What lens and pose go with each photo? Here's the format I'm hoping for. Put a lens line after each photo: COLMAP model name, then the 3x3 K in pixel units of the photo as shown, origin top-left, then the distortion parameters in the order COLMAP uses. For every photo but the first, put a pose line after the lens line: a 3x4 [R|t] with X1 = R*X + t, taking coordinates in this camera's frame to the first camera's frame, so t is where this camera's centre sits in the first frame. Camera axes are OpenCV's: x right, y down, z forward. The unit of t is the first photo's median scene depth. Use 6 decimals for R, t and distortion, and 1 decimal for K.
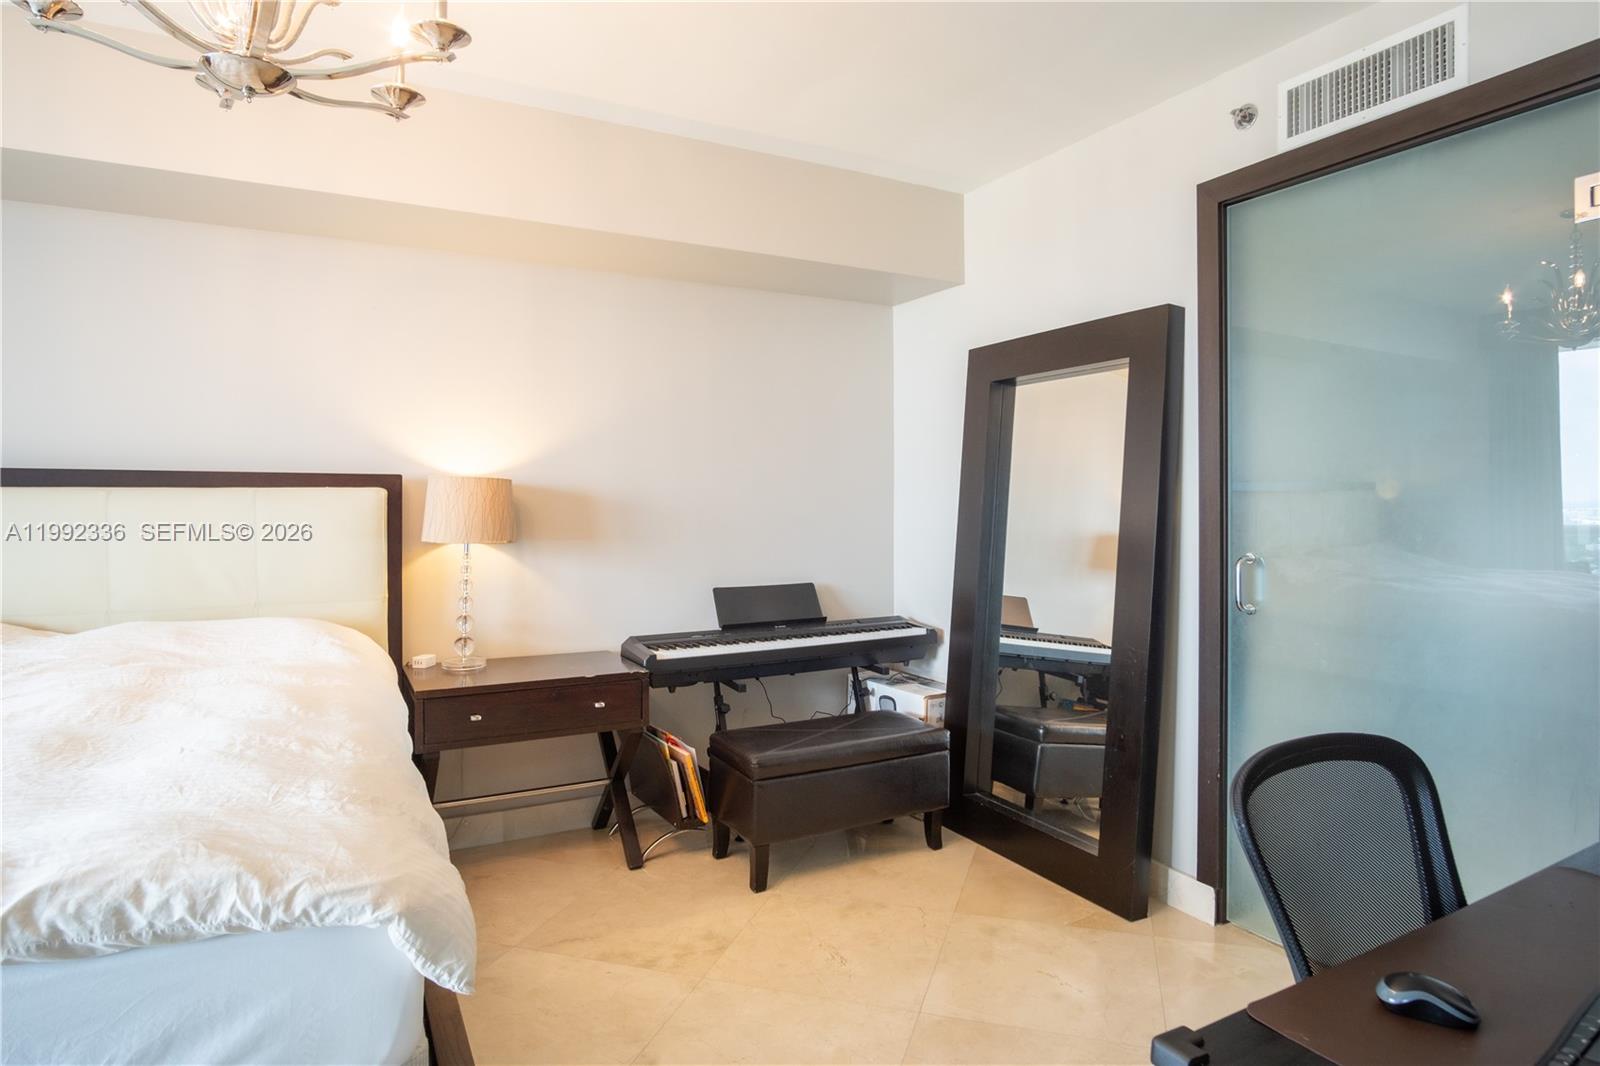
lens RADIAL K [[899.7, 0, 796.2], [0, 899.7, 502.3], [0, 0, 1]] dist [-0.040327, 0.002752]
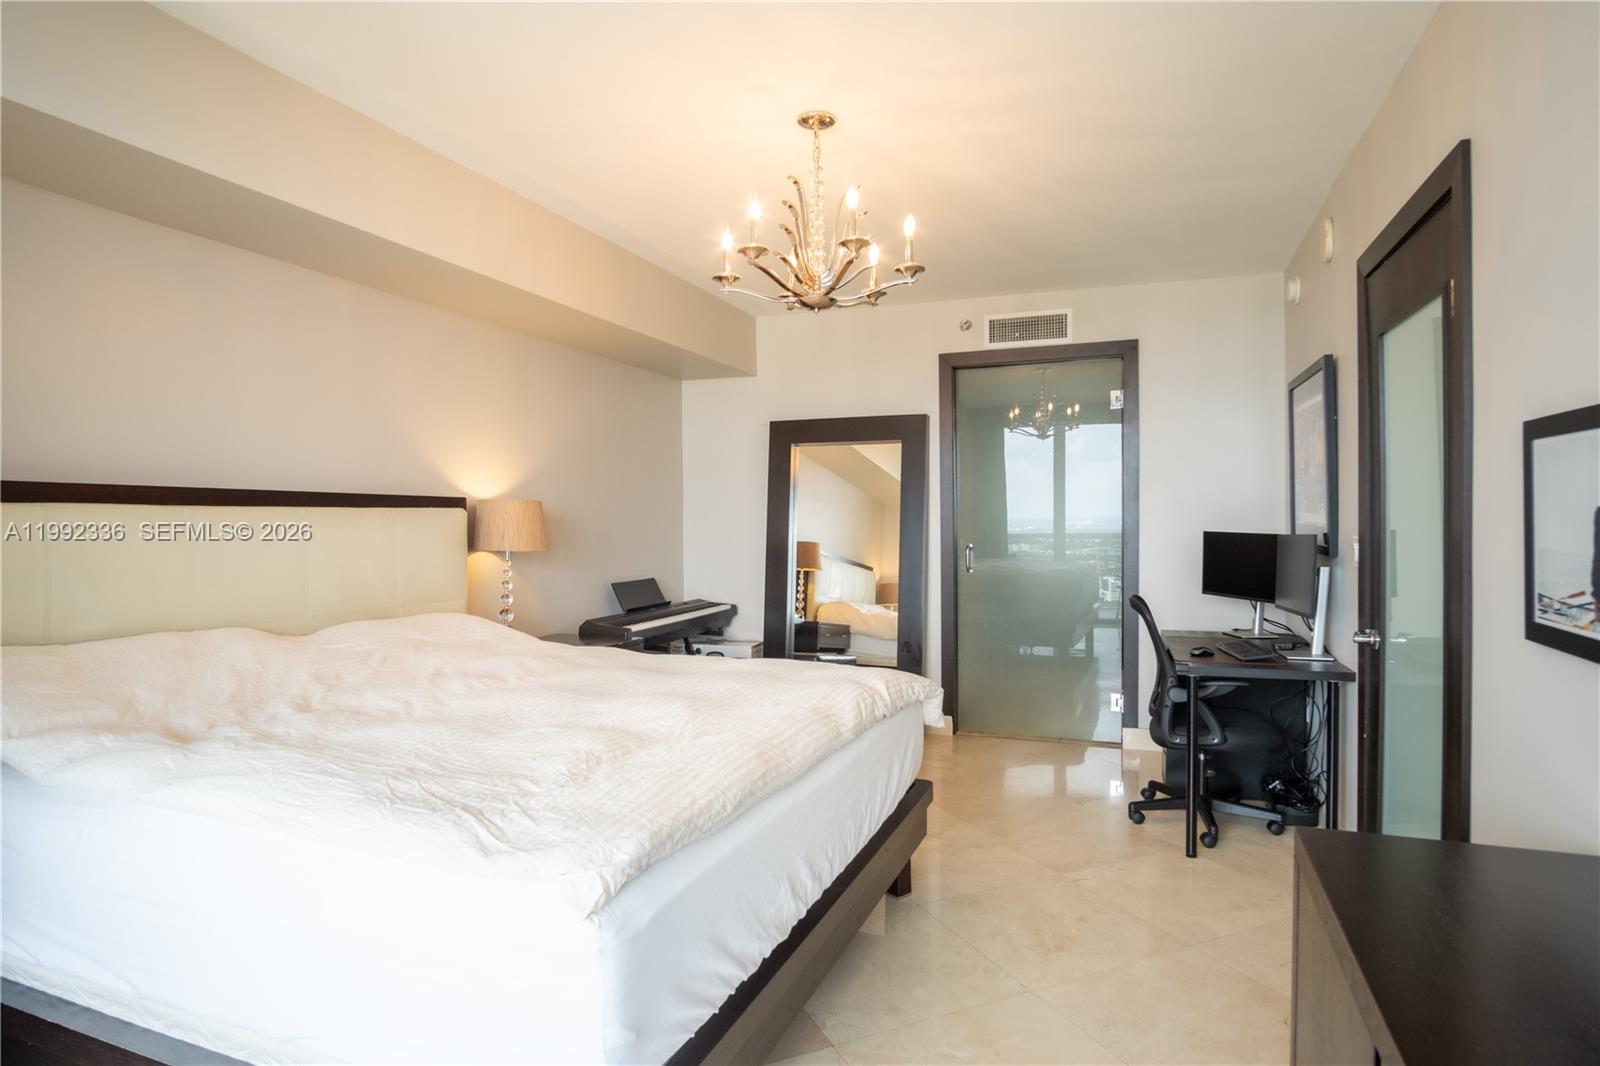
lens RADIAL K [[880.3, 0, 795.7], [0, 880.3, 527.5], [0, 0, 1]] dist [-0.014403, 0.000418]
pose [[0.757882, -0.006170, 0.652362, -0.873907], [0.000175, 0.999957, 0.009254, -0.000259], [-0.652391, -0.006899, 0.757851, -0.205982]]
